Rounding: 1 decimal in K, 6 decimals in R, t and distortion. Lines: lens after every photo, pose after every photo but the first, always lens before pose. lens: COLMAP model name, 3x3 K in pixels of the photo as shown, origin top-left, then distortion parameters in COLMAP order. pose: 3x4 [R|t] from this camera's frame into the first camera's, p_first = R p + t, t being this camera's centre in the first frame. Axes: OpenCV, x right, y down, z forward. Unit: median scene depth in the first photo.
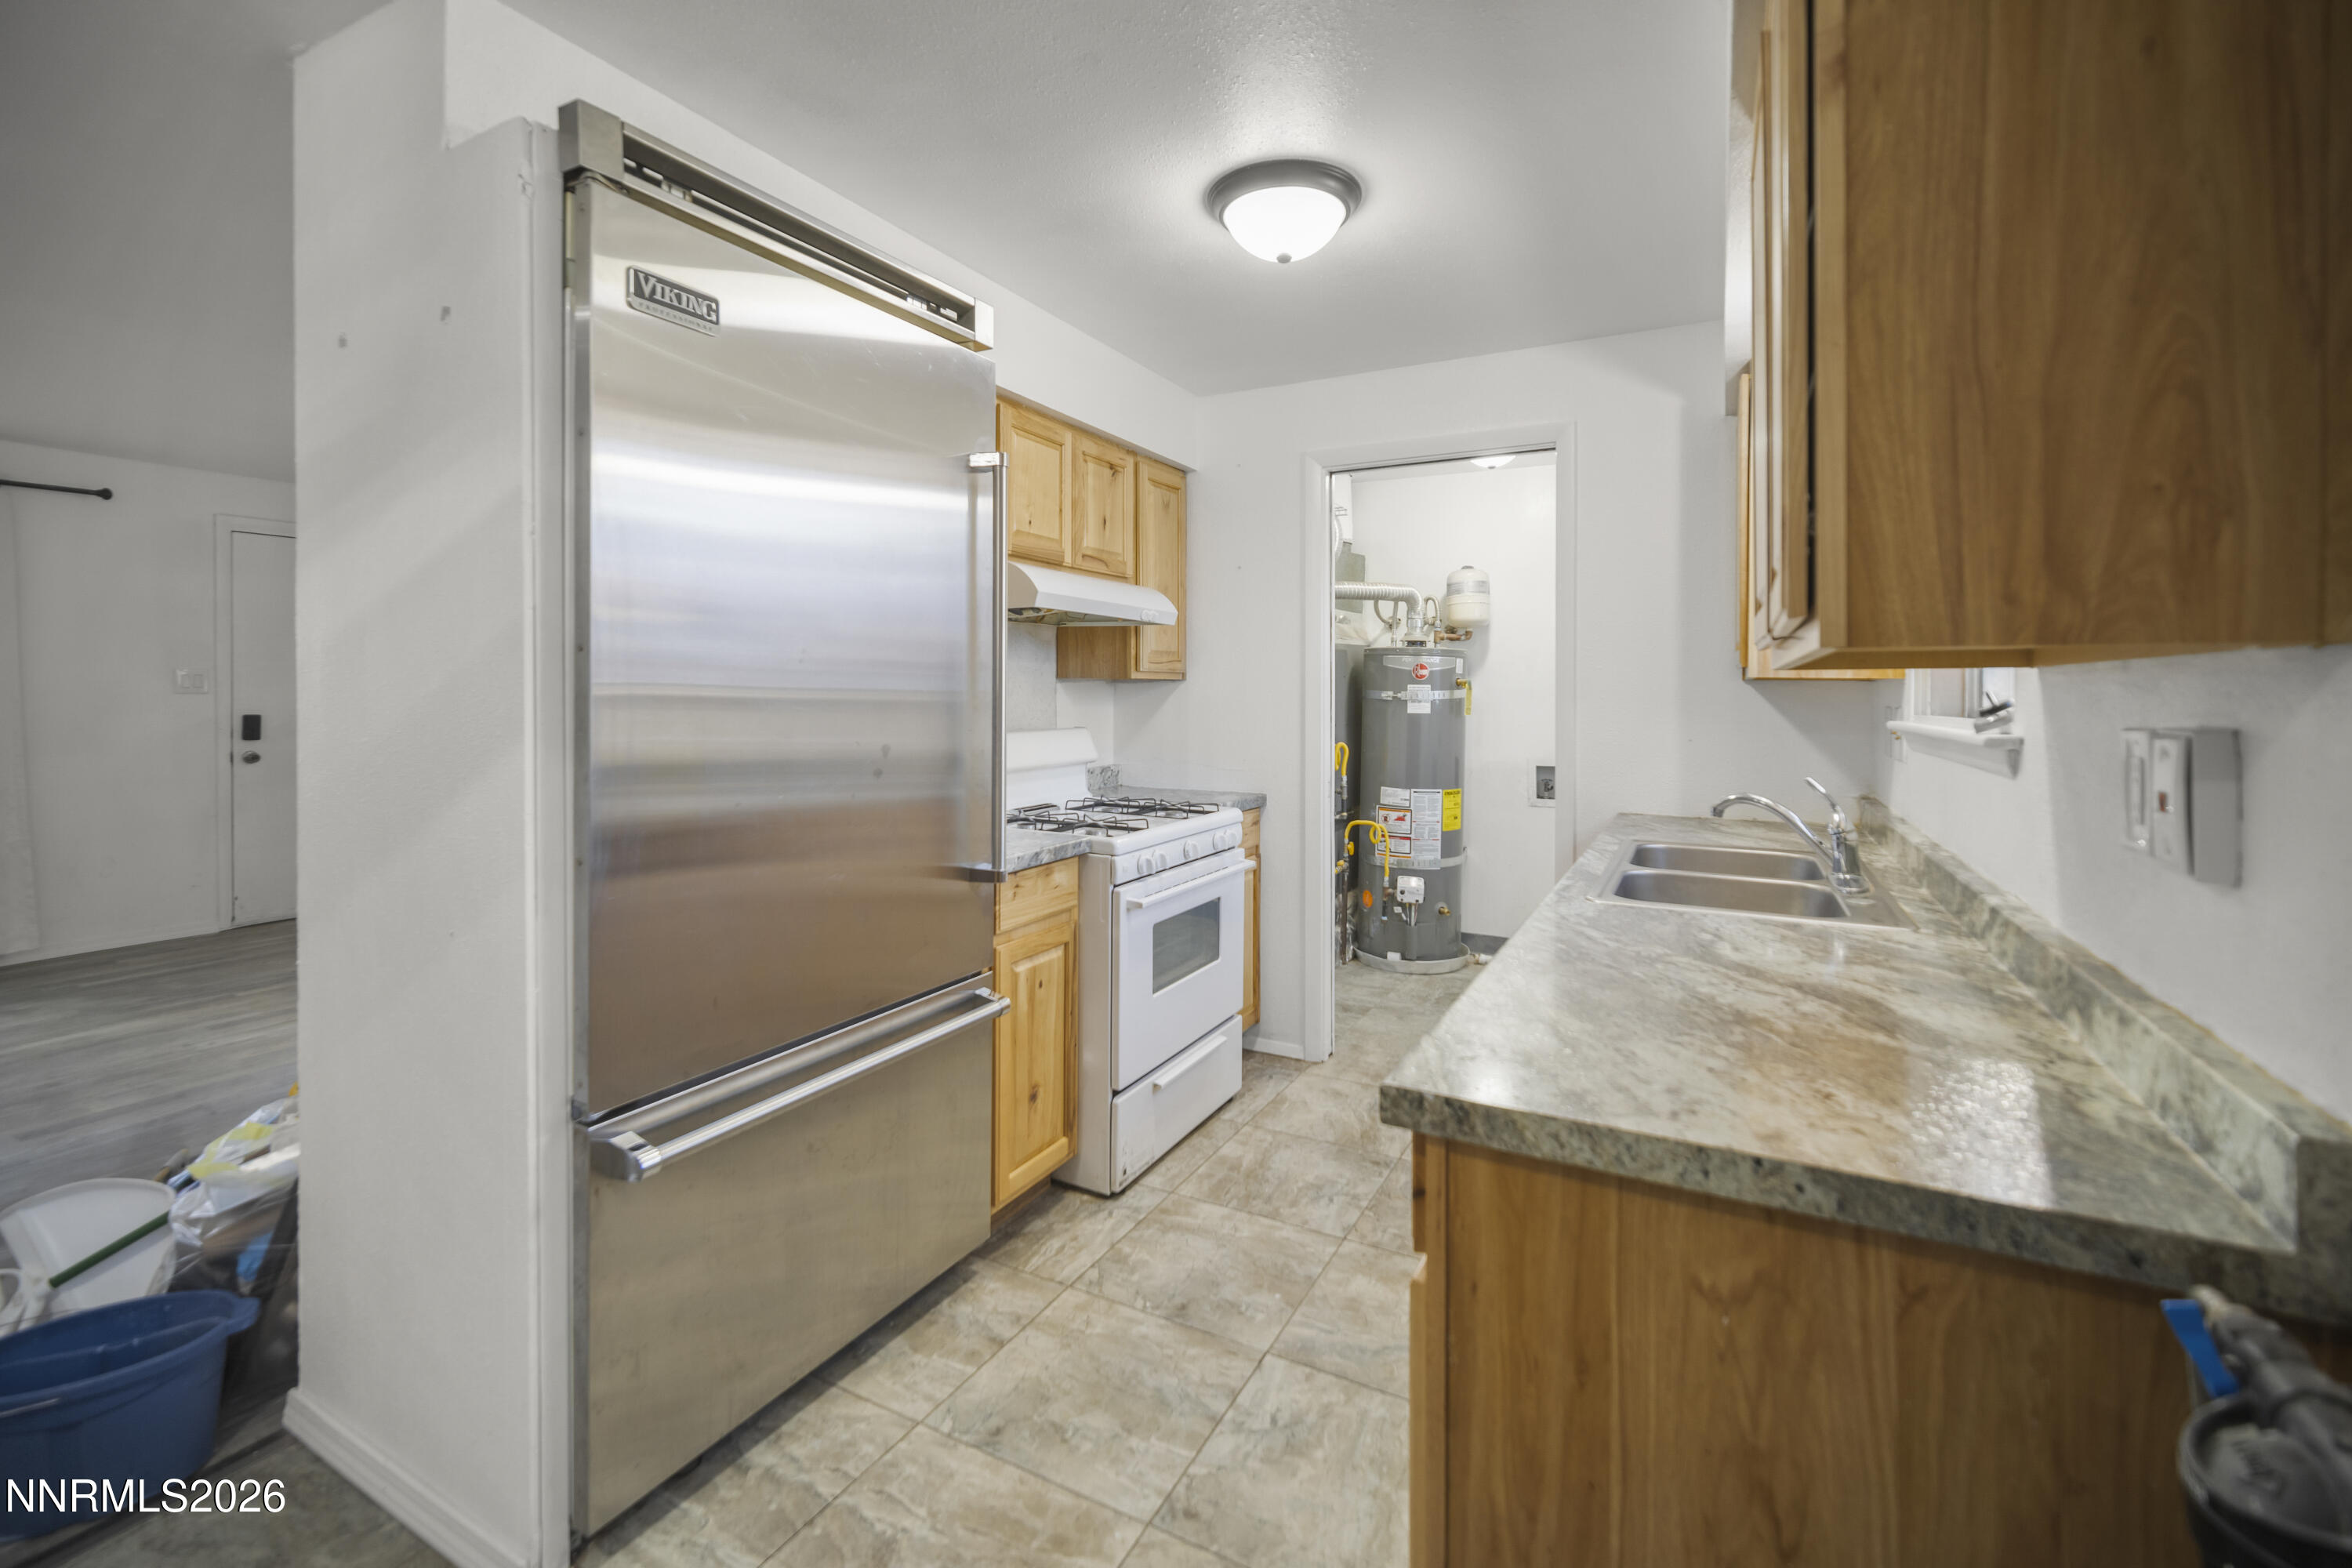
lens RADIAL K [[1017.1, 0, 1154.2], [0, 1017.1, 686.9], [0, 0, 1]] dist [-0.001607, -0.000131]
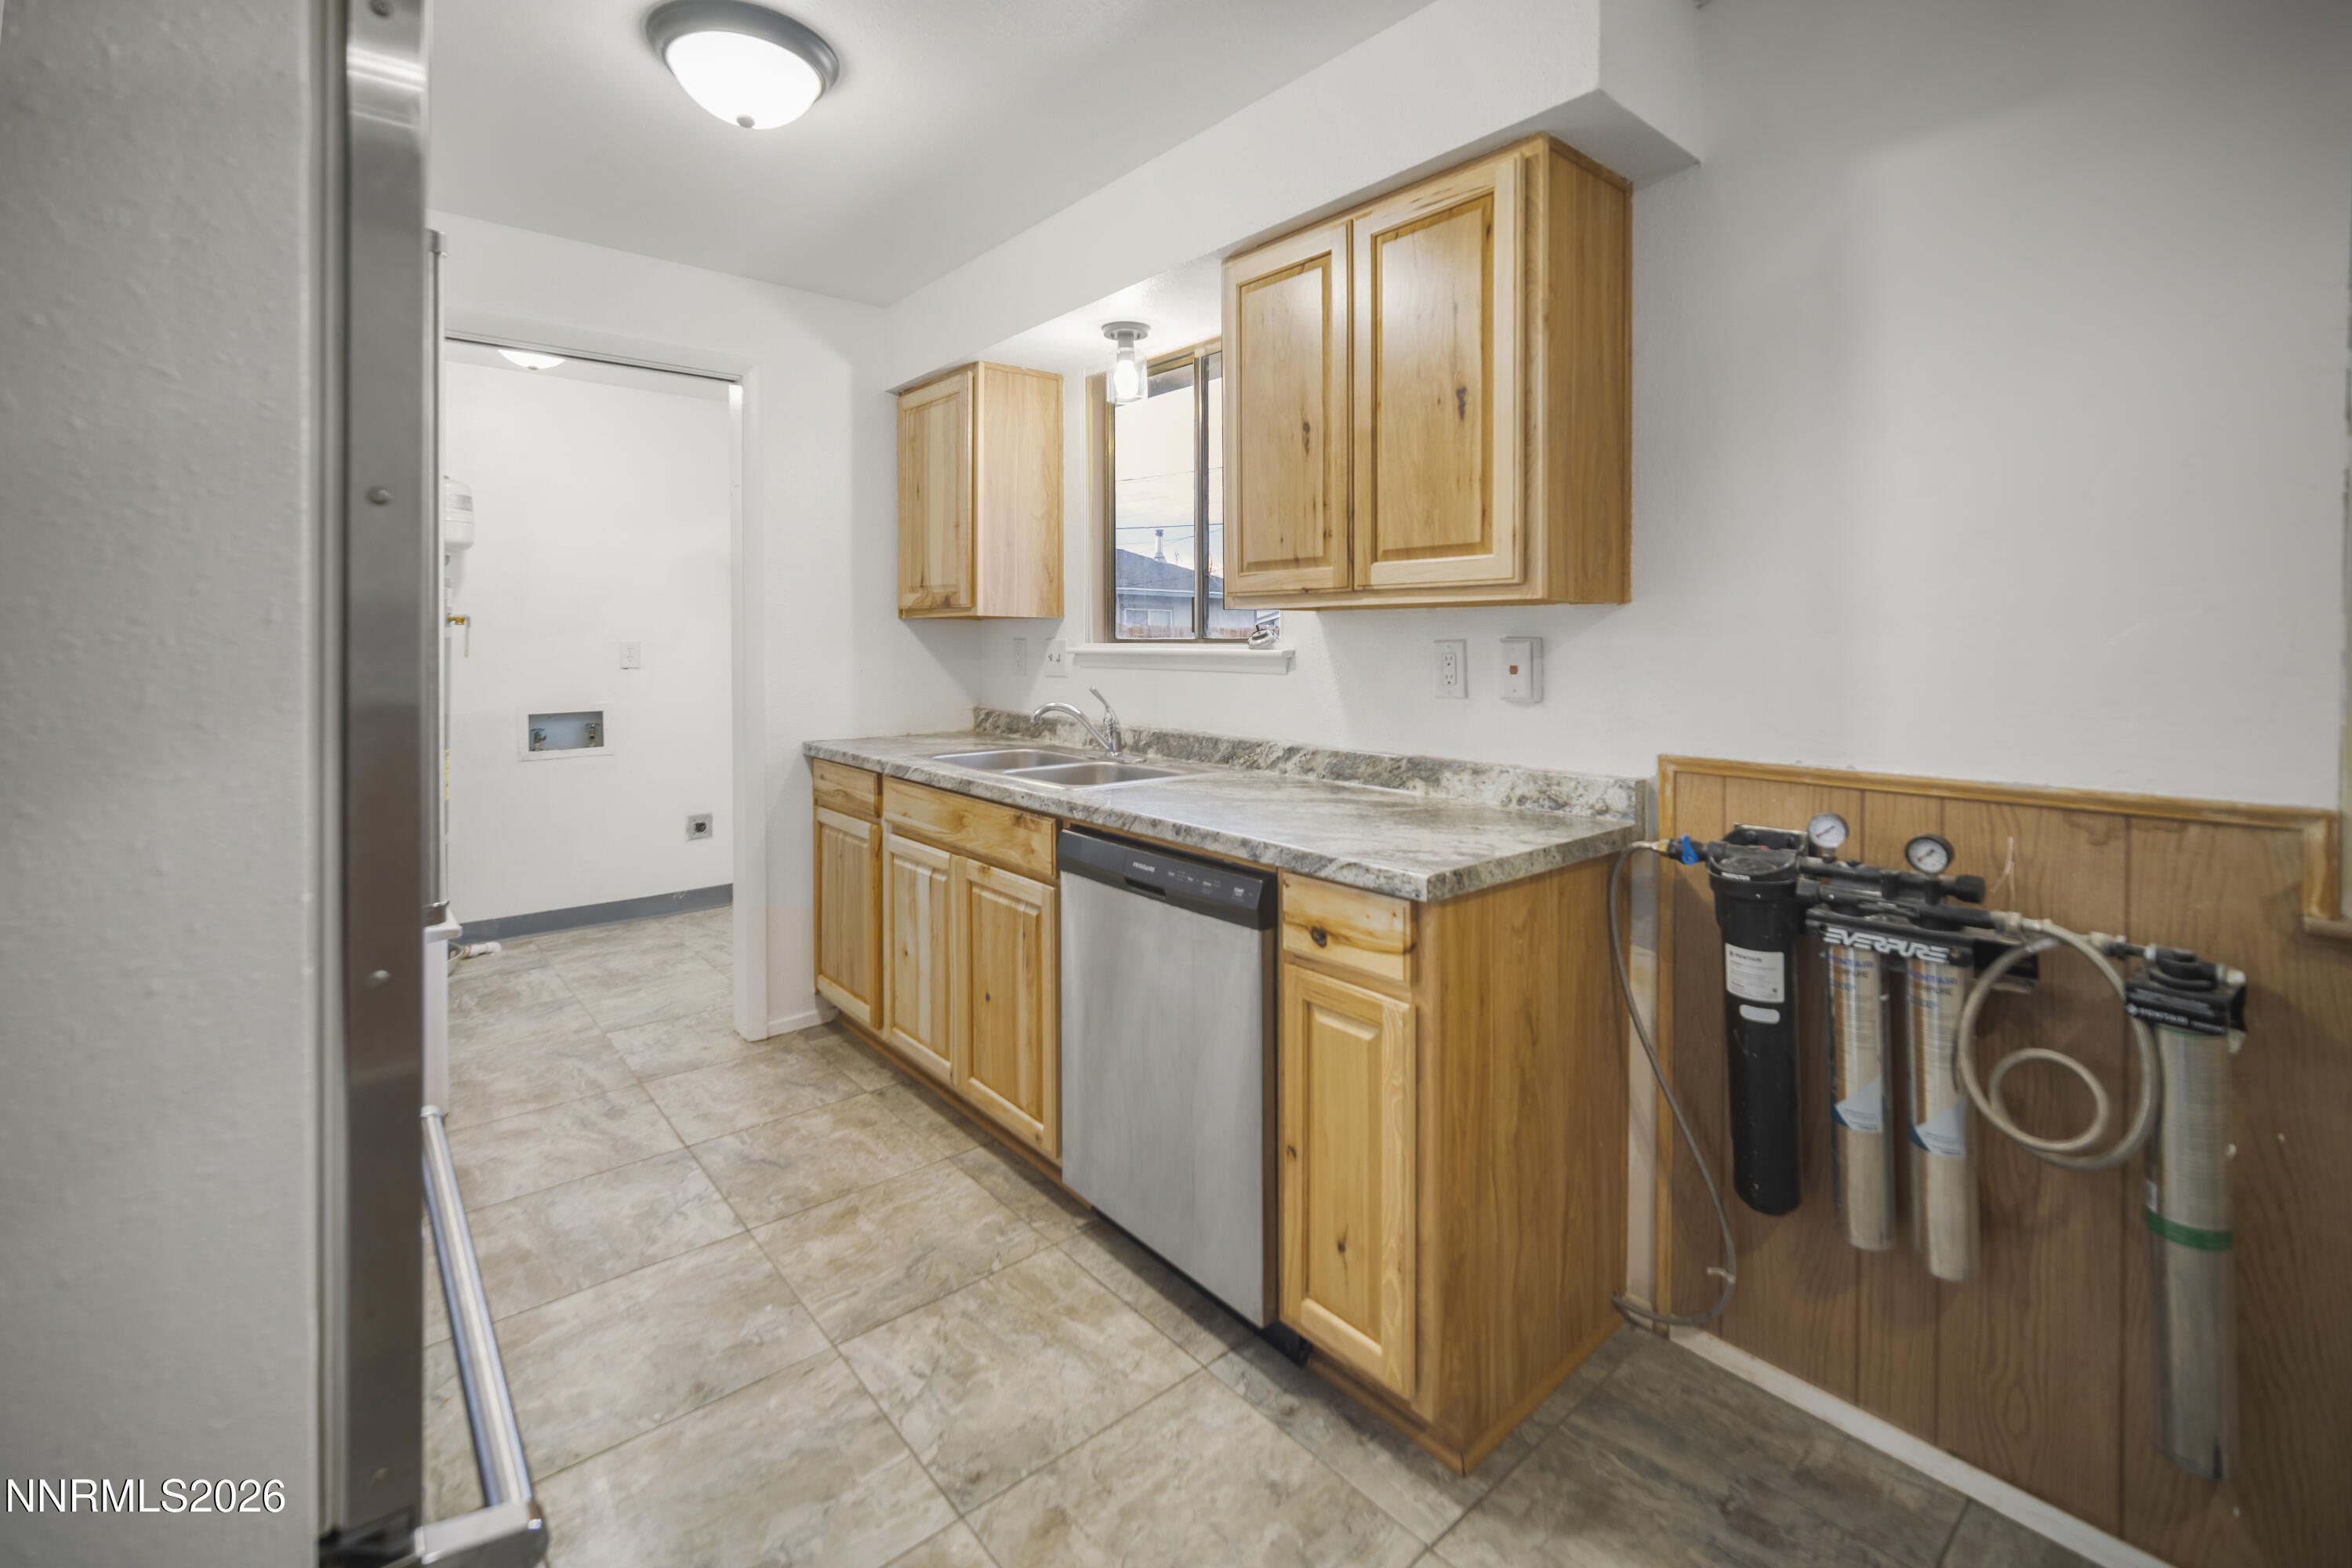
lens RADIAL K [[1031.3, 0, 1188.4], [0, 1031.3, 643.1], [0, 0, 1]] dist [-0.002595, -0.000653]
pose [[0.350823, -0.008424, 0.936404, -0.380940], [-0.002232, 0.999949, 0.009832, 0.008380], [-0.936439, -0.005539, 0.350786, 0.228262]]
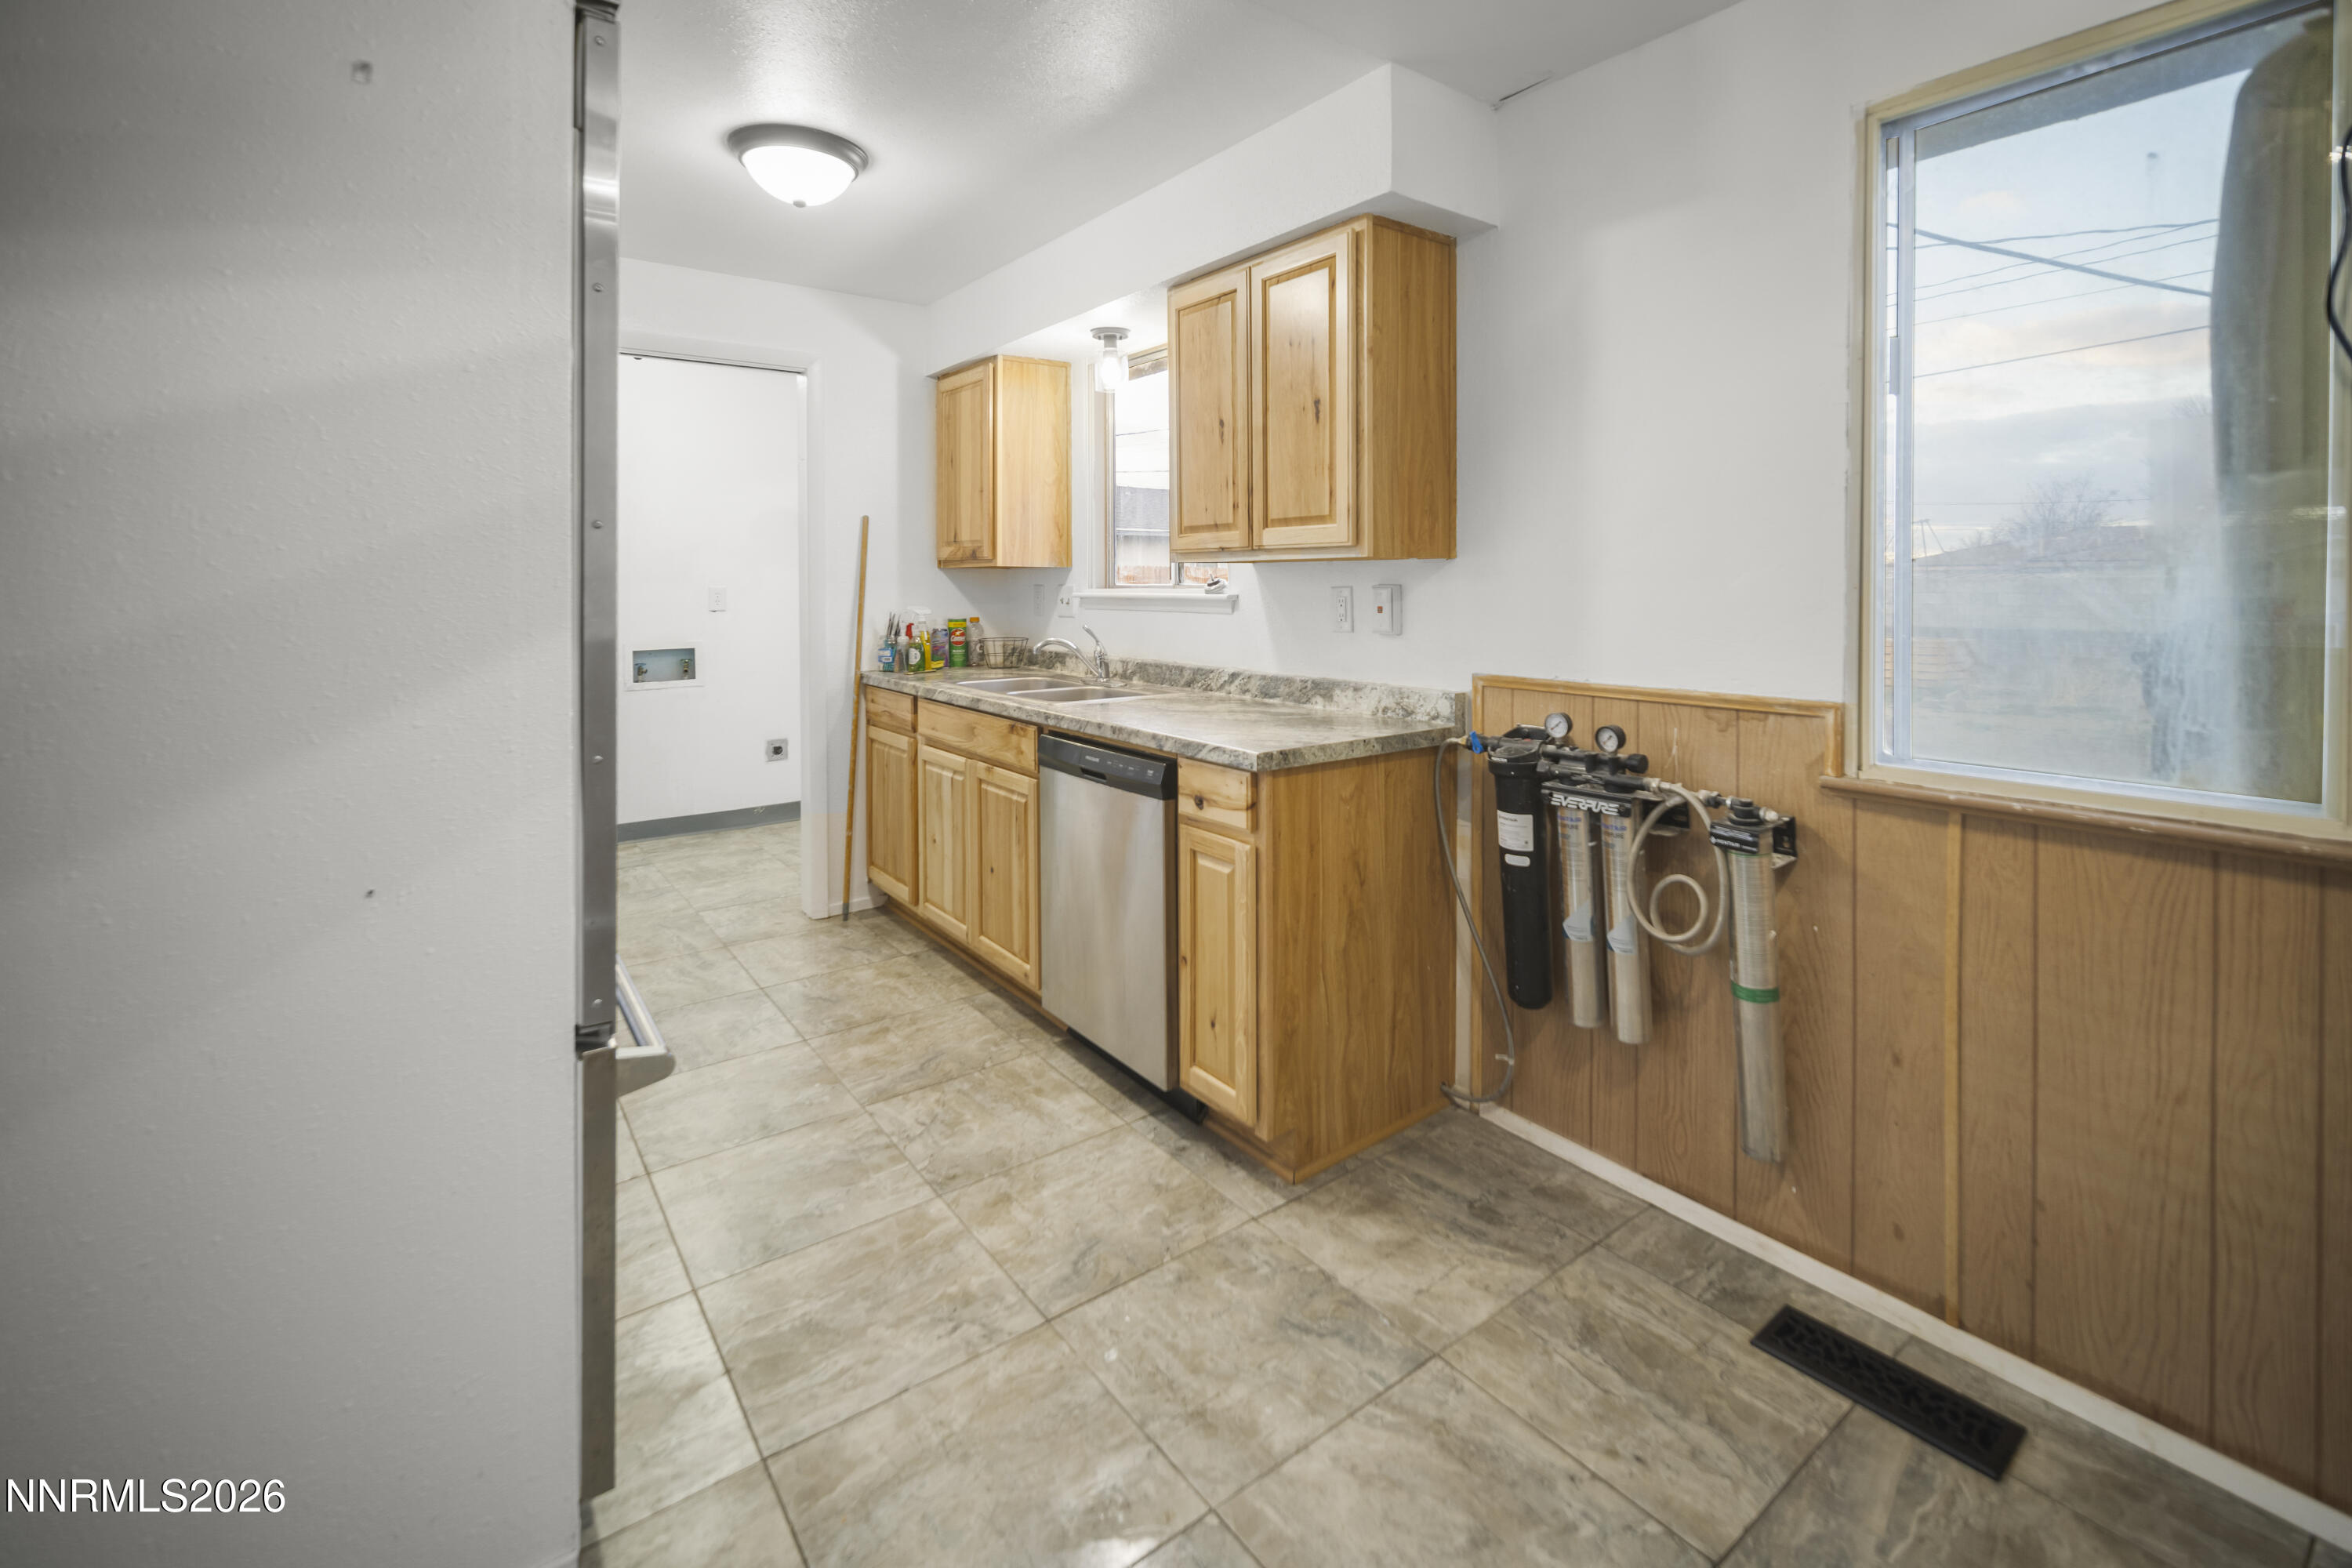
lens RADIAL K [[1058.4, 0, 1211.3], [0, 1058.4, 583.1], [0, 0, 1]] dist [0.001673, -0.000186]
pose [[0.407016, -0.008294, 0.913384, -0.534352], [0.002764, 0.999965, 0.007848, 0.002815], [-0.913417, -0.000670, 0.407025, 0.049615]]
